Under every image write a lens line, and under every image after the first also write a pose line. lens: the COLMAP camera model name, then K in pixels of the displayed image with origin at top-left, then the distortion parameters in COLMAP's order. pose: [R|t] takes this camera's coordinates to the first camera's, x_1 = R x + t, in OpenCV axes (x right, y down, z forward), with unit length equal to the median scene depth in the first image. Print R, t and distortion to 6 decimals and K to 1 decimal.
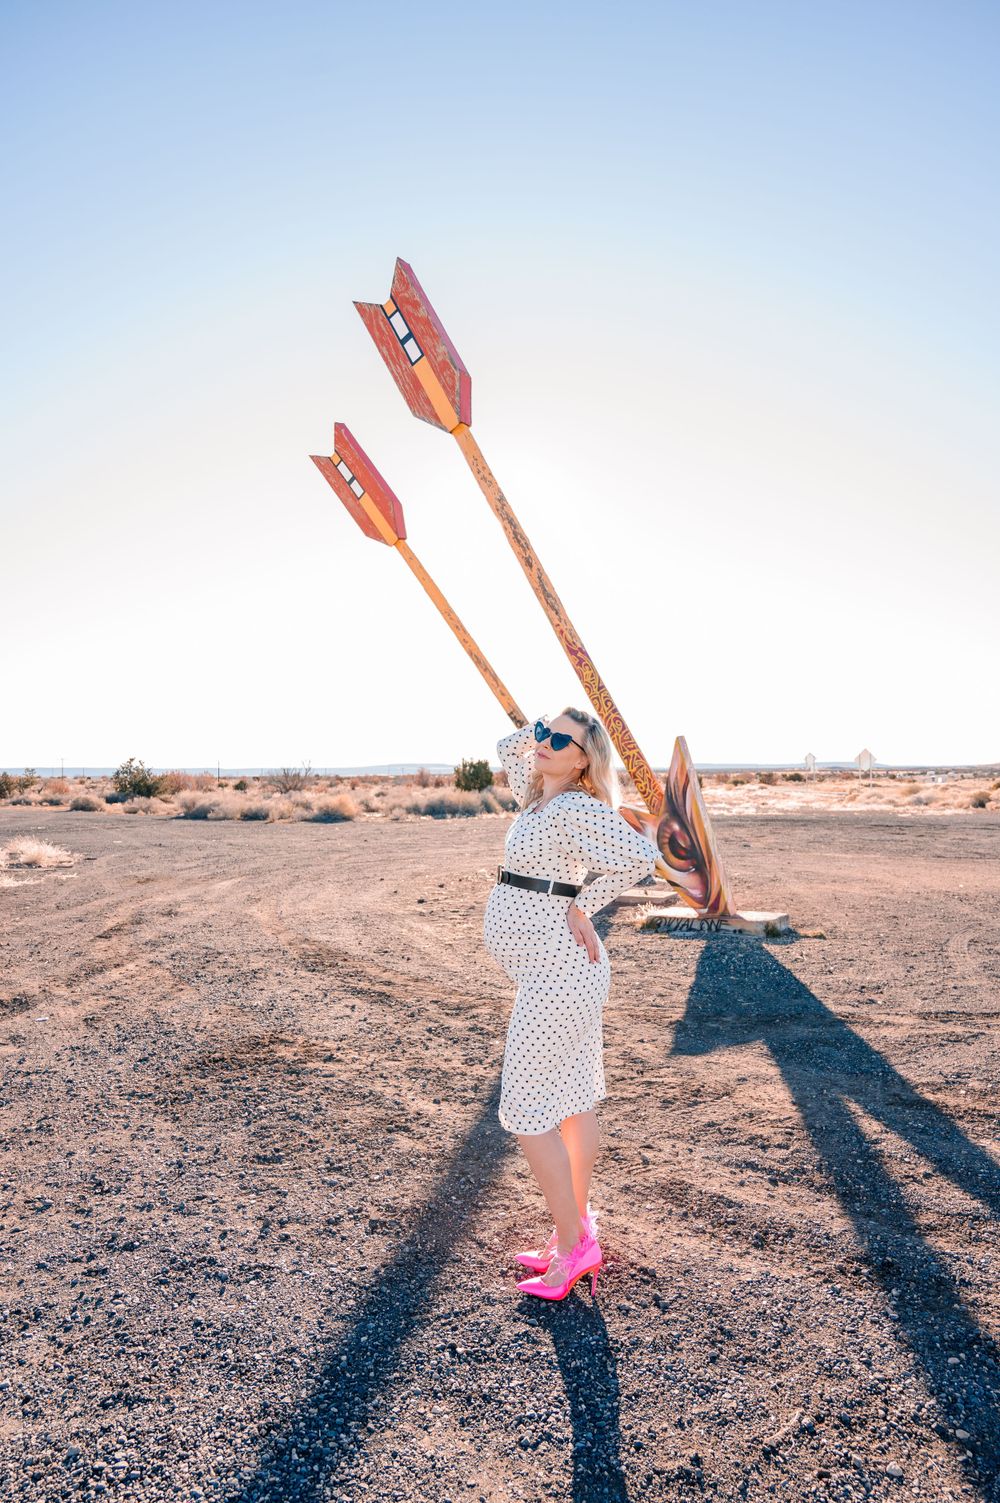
lens RADIAL K [[965.8, 0, 478.9], [0, 965.8, 789.3], [0, 0, 1]] dist [-0.008555, 0.007903]
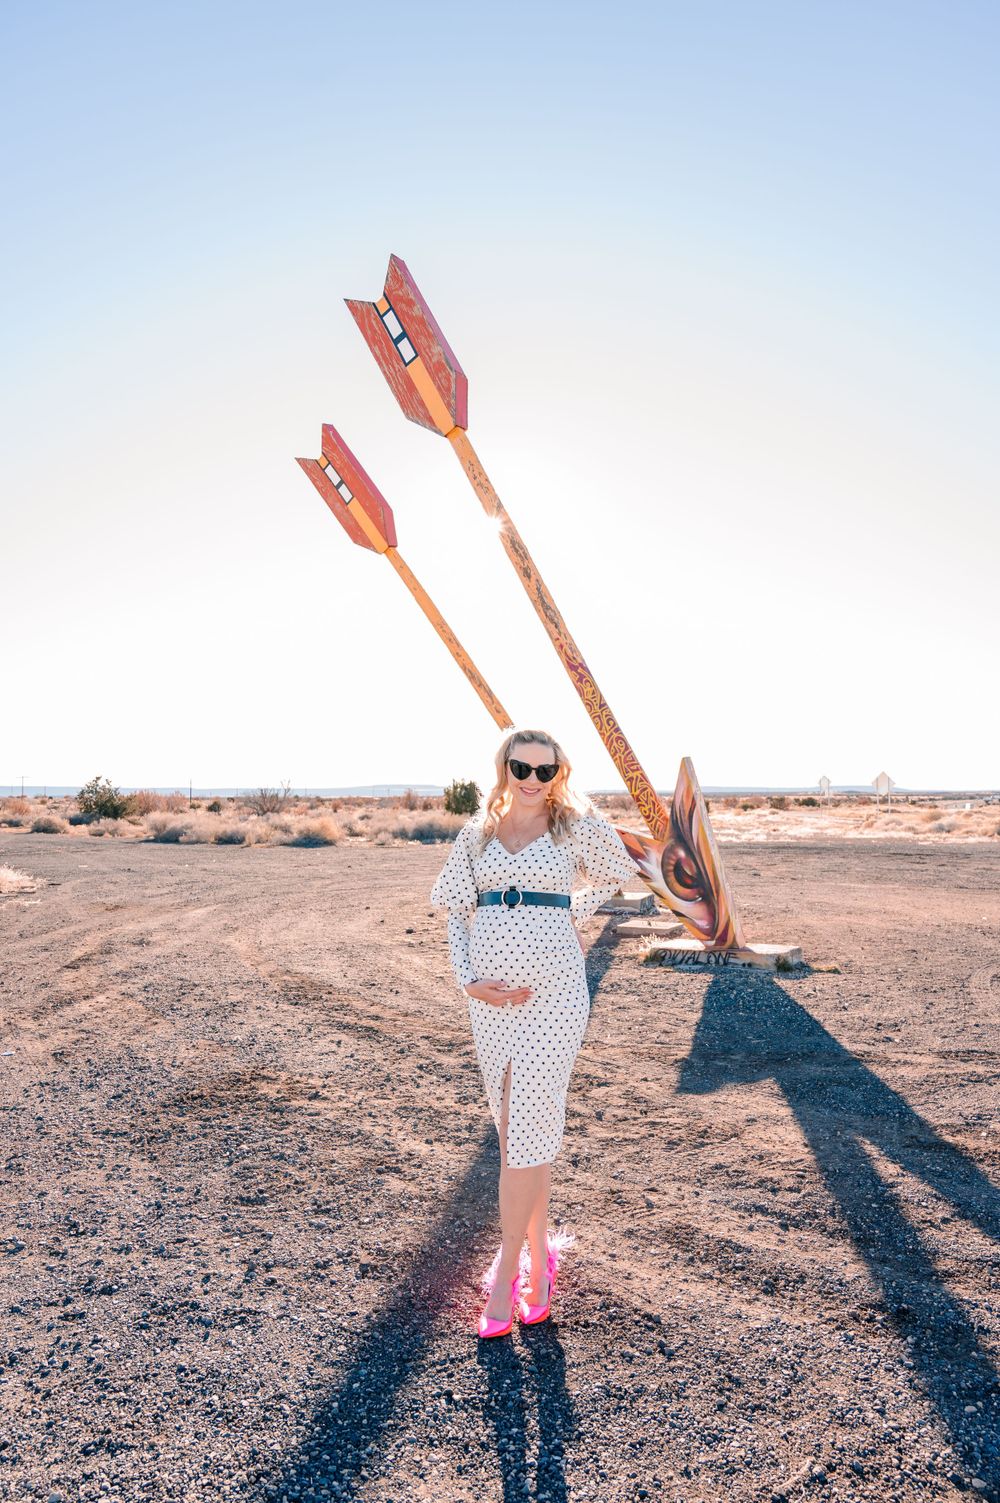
lens RADIAL K [[1042.4, 0, 477.4], [0, 1042.4, 782.8], [0, 0, 1]] dist [-0.013085, 0.009526]
pose [[0.999939, 0.007379, 0.008249, -0.004340], [-0.007140, 0.999562, -0.028726, 0.000603], [-0.008458, 0.028665, 0.999553, -0.017135]]
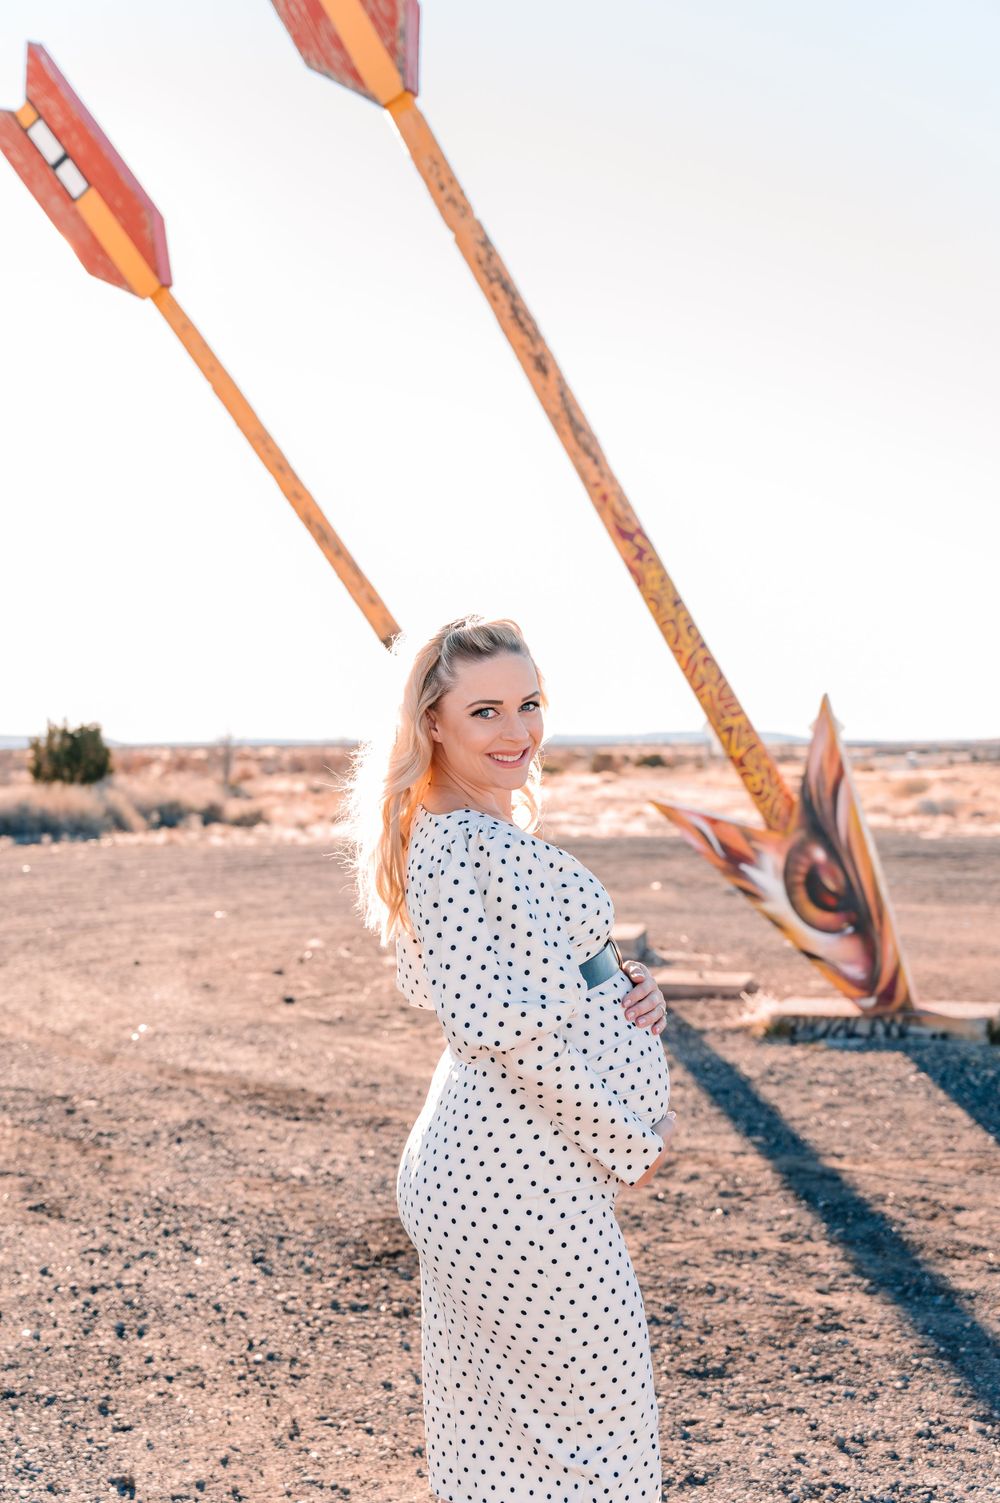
lens RADIAL K [[2043.6, 0, 396.8], [0, 2043.6, 825.5], [0, 0, 1]] dist [0.016552, 0.000000]
pose [[0.979368, -0.000771, 0.202082, -0.274567], [-0.003470, 0.999781, 0.020633, -0.001507], [-0.202053, -0.020908, 0.979151, -0.113318]]
